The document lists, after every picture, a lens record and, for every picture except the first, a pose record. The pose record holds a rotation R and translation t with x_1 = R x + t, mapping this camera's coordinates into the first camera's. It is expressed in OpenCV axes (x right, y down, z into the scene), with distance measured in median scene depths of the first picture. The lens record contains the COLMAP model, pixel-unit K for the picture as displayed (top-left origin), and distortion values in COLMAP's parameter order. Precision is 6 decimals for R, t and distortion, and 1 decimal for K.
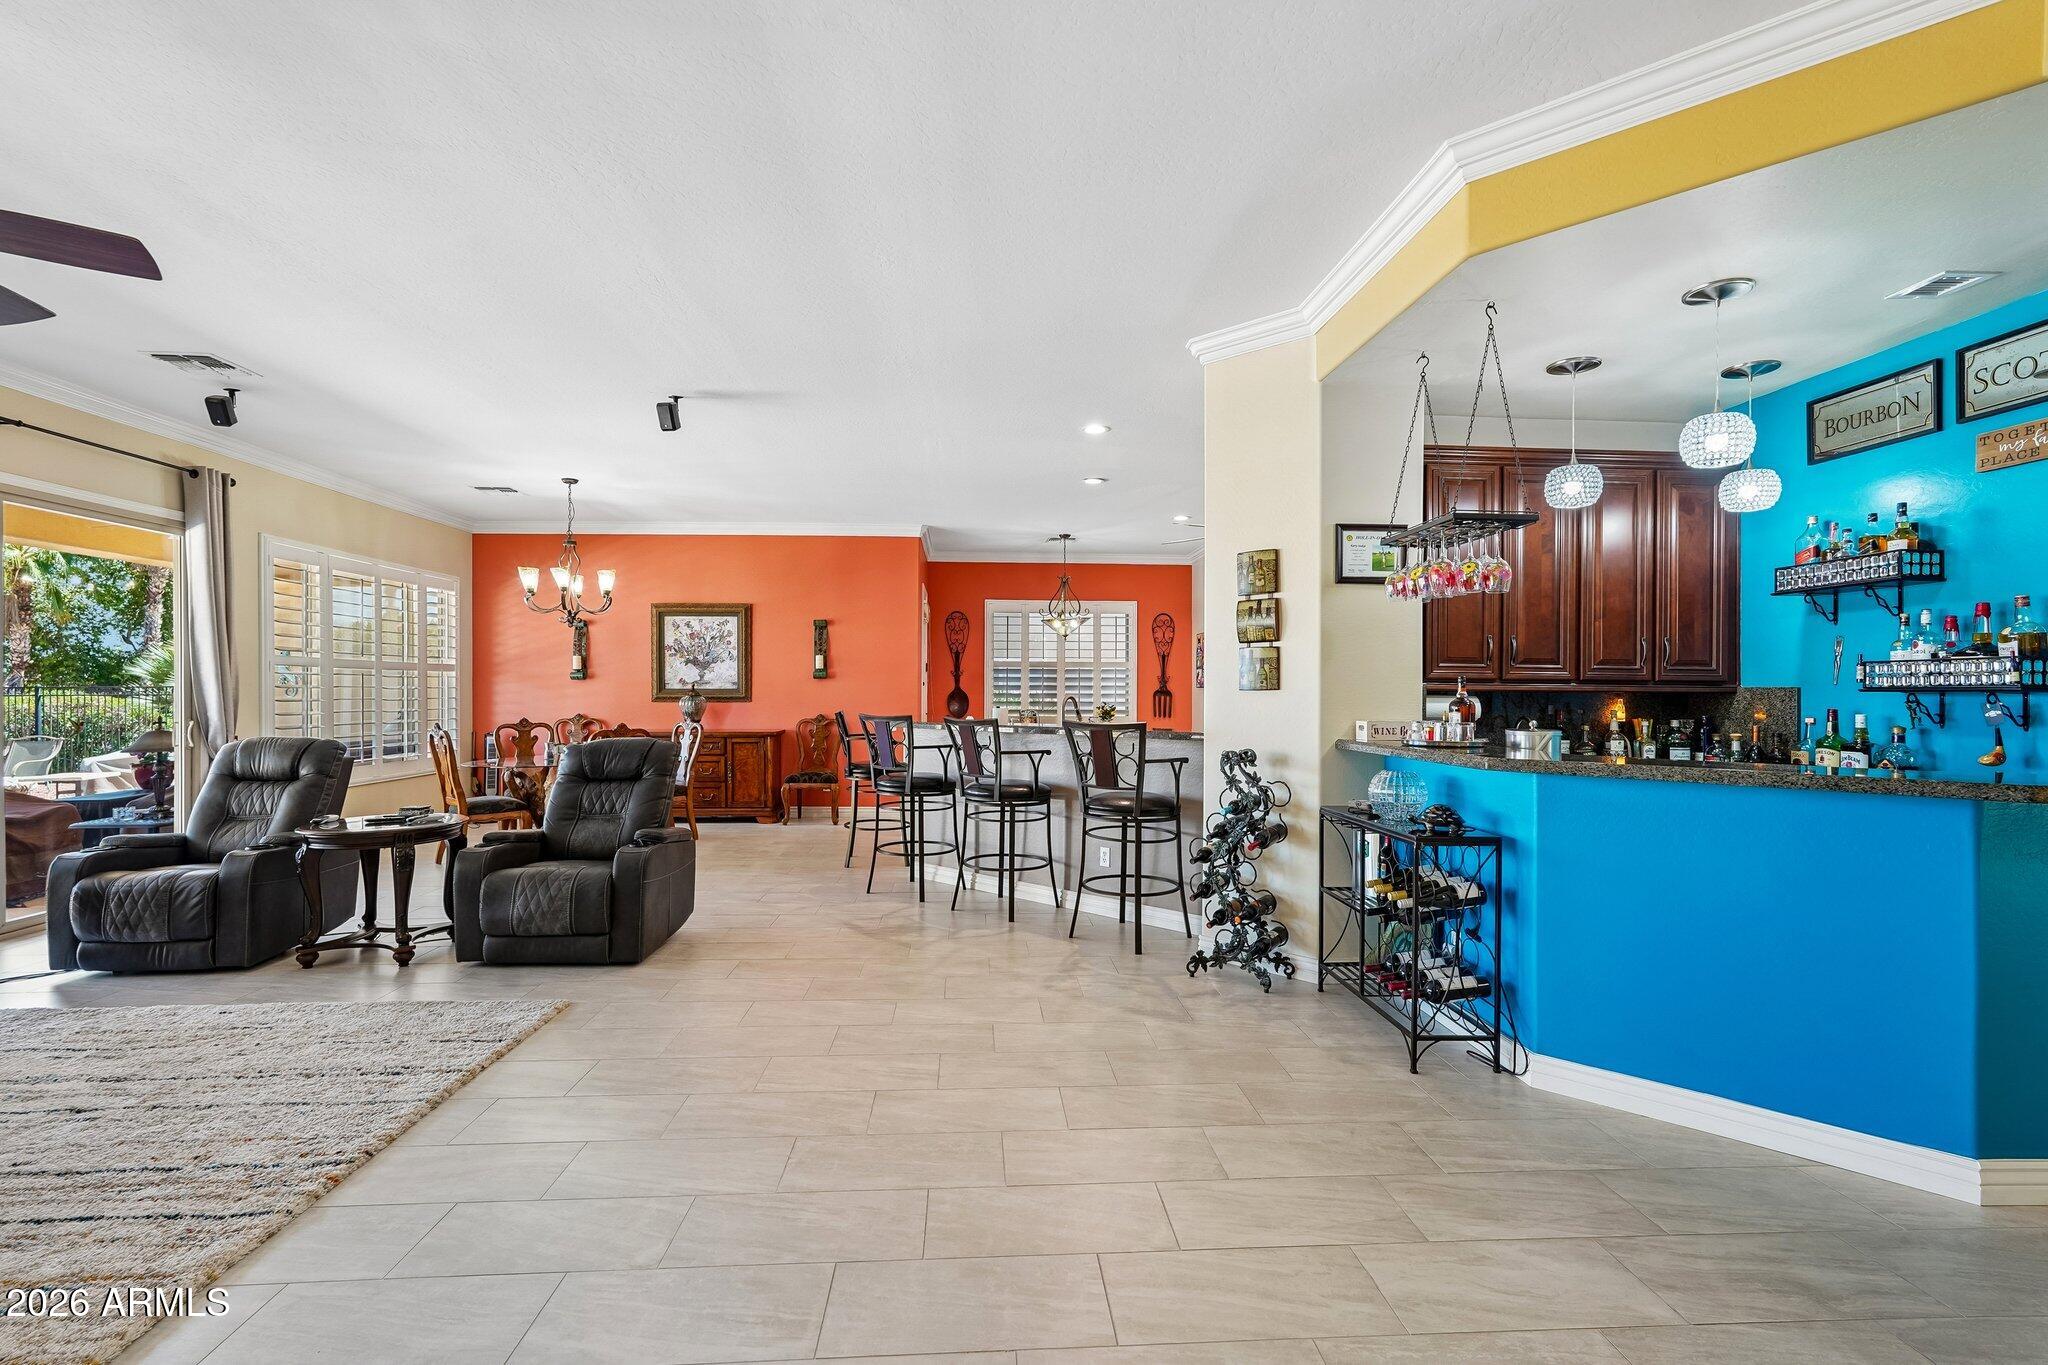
lens RADIAL K [[917.3, 0, 1031.5], [0, 917.3, 687.1], [0, 0, 1]] dist [-0.011095, 0.006602]
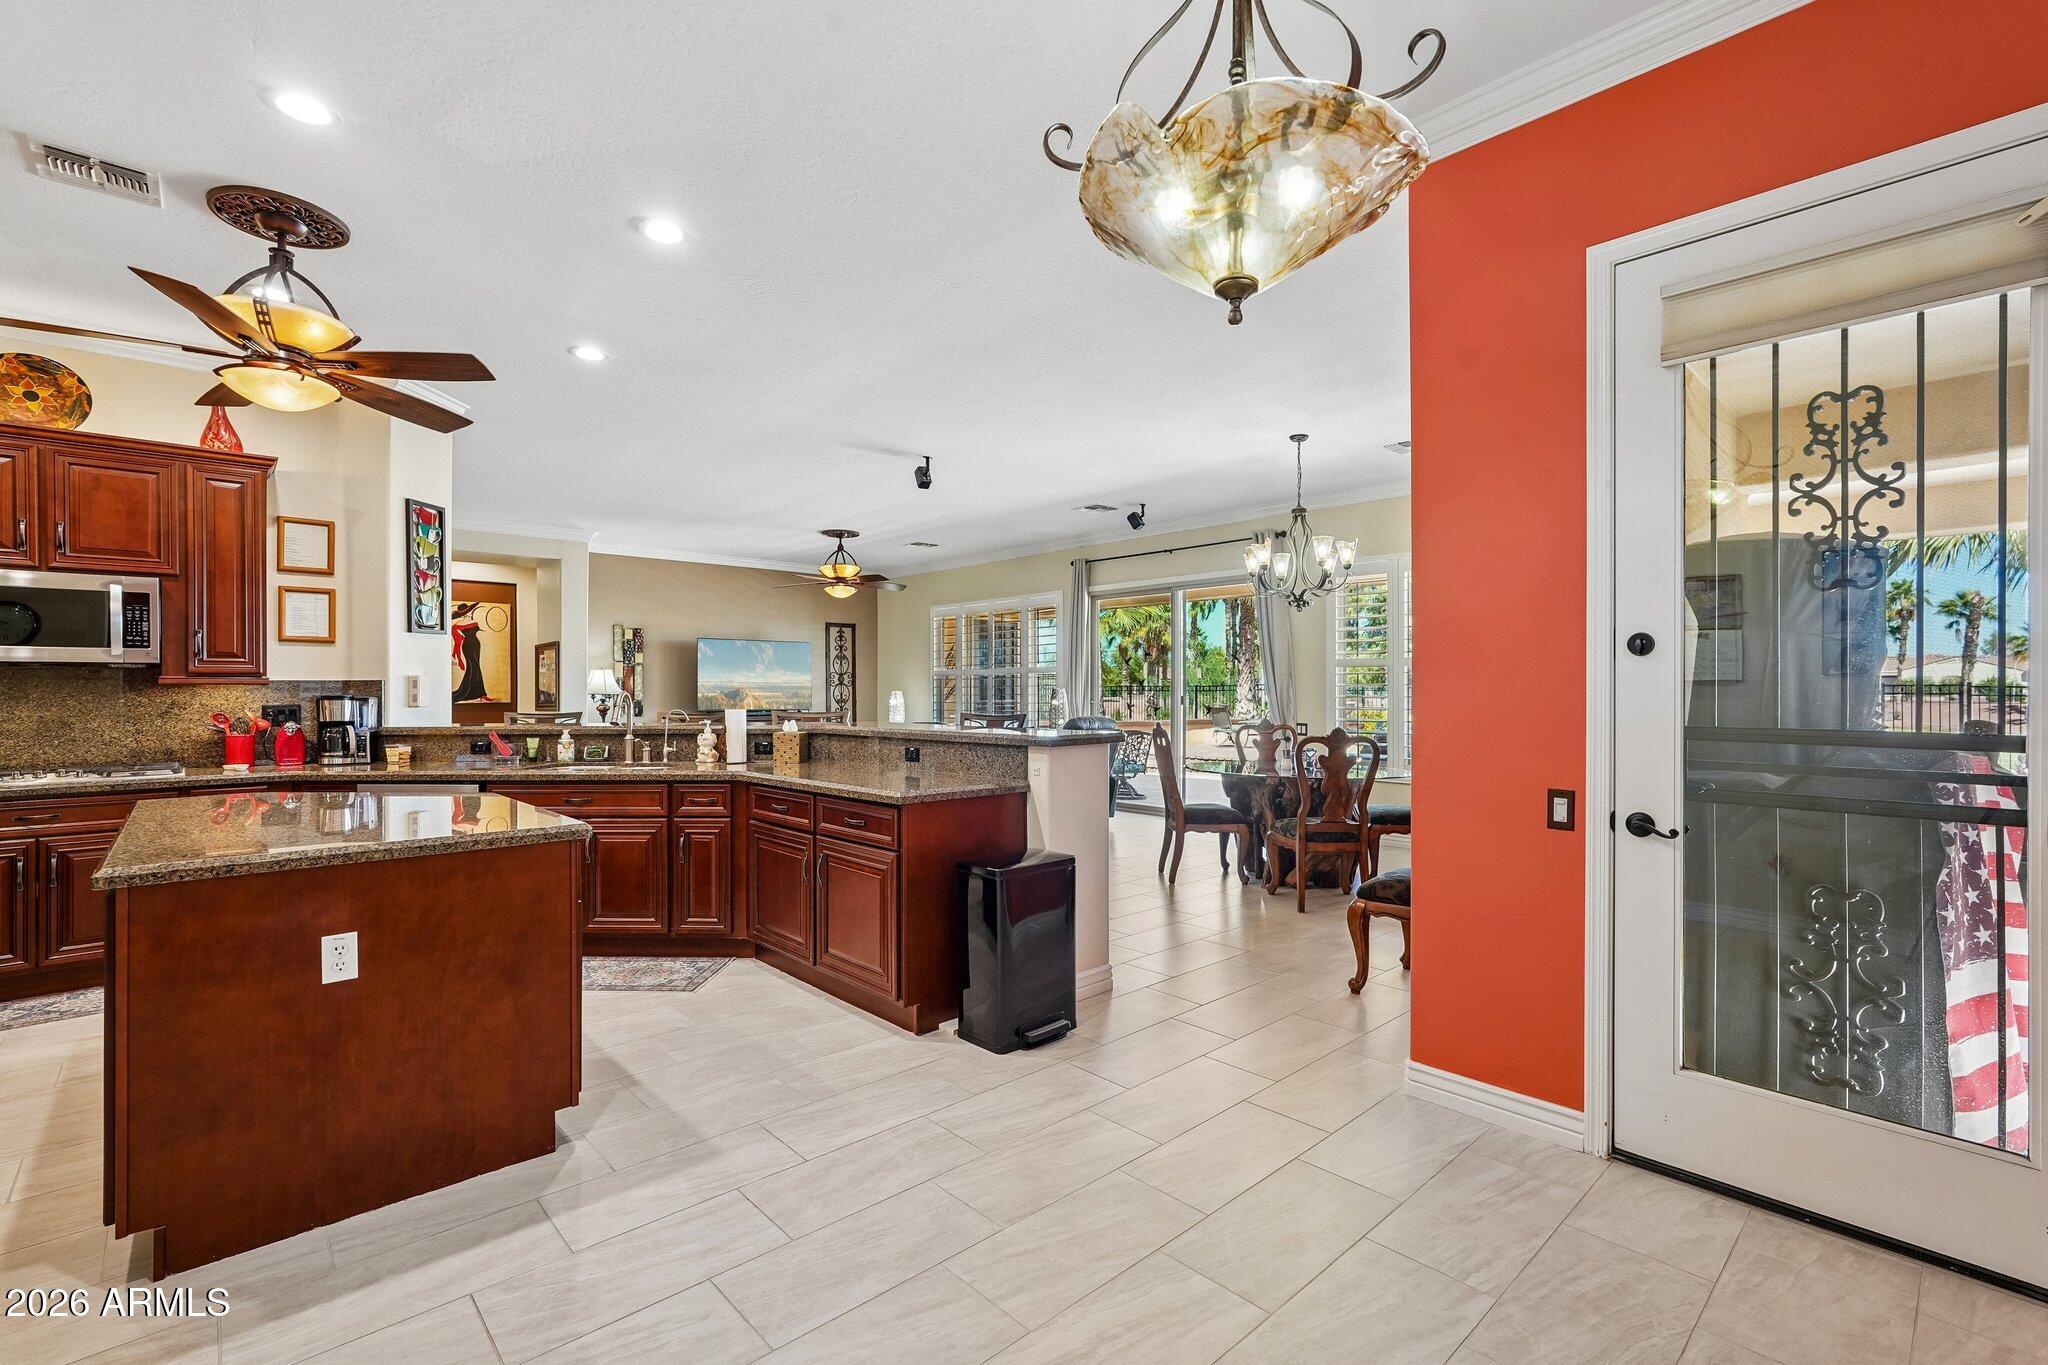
lens RADIAL K [[917.3, 0, 1024.1], [0, 917.3, 695.2], [0, 0, 1]] dist [-0.011095, 0.006602]
pose [[-0.778121, -0.002157, -0.628111, 0.329672], [0.000706, 0.999990, -0.004309, 0.021077], [0.628114, -0.003796, -0.778112, 2.263830]]
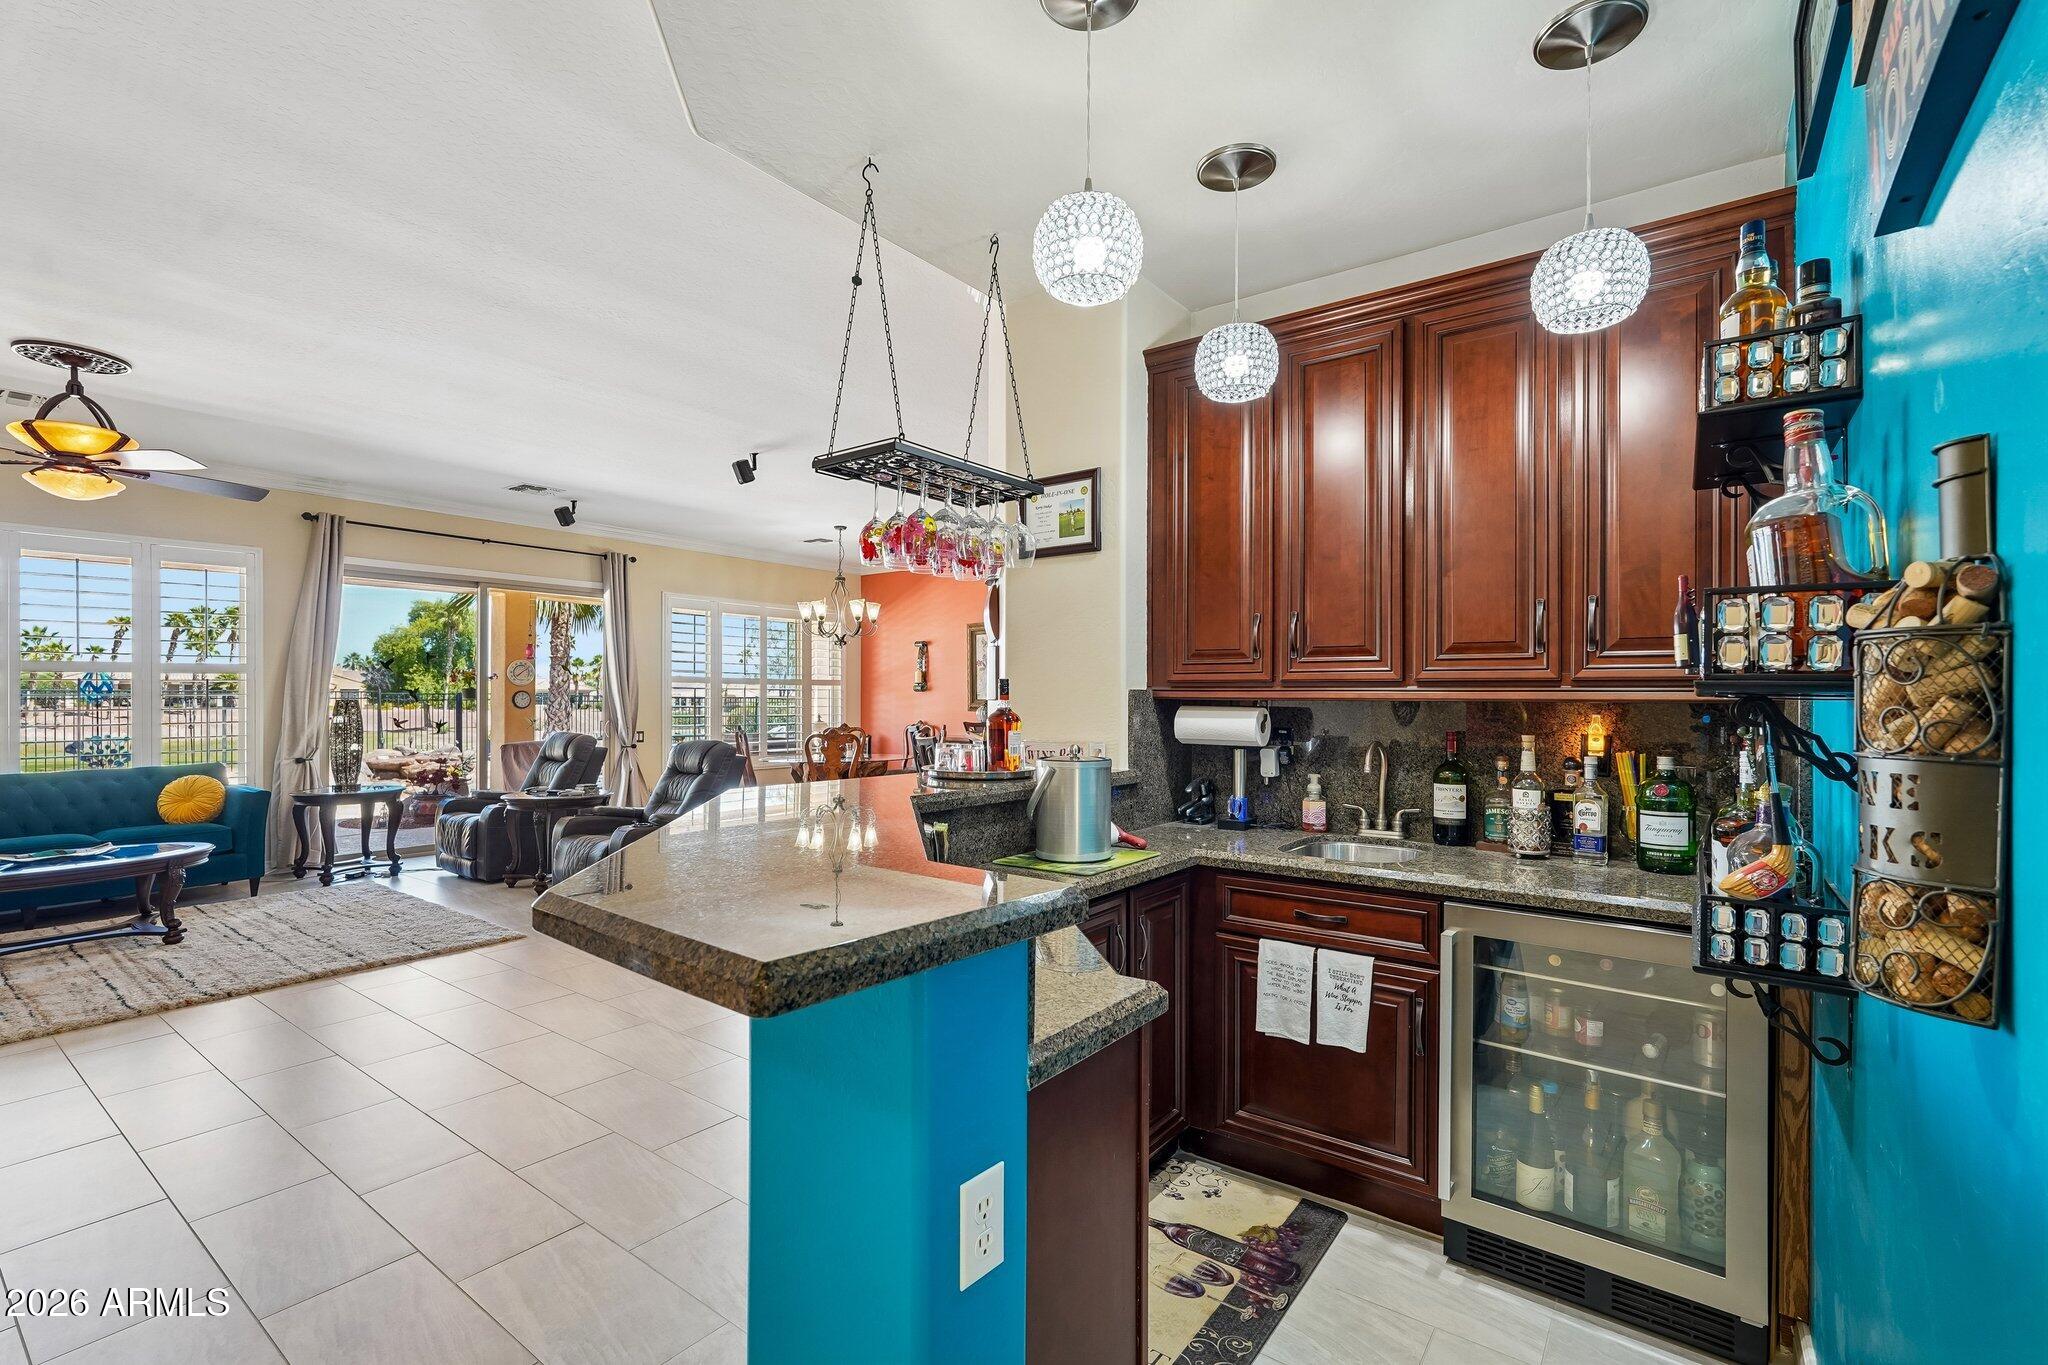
lens RADIAL K [[917.3, 0, 1026.2], [0, 917.3, 676.8], [0, 0, 1]] dist [-0.011095, 0.006602]
pose [[0.765487, -0.016712, -0.643234, 0.702283], [0.001577, 0.999708, -0.024097, 0.002618], [0.643449, 0.017431, 0.765290, 0.349461]]
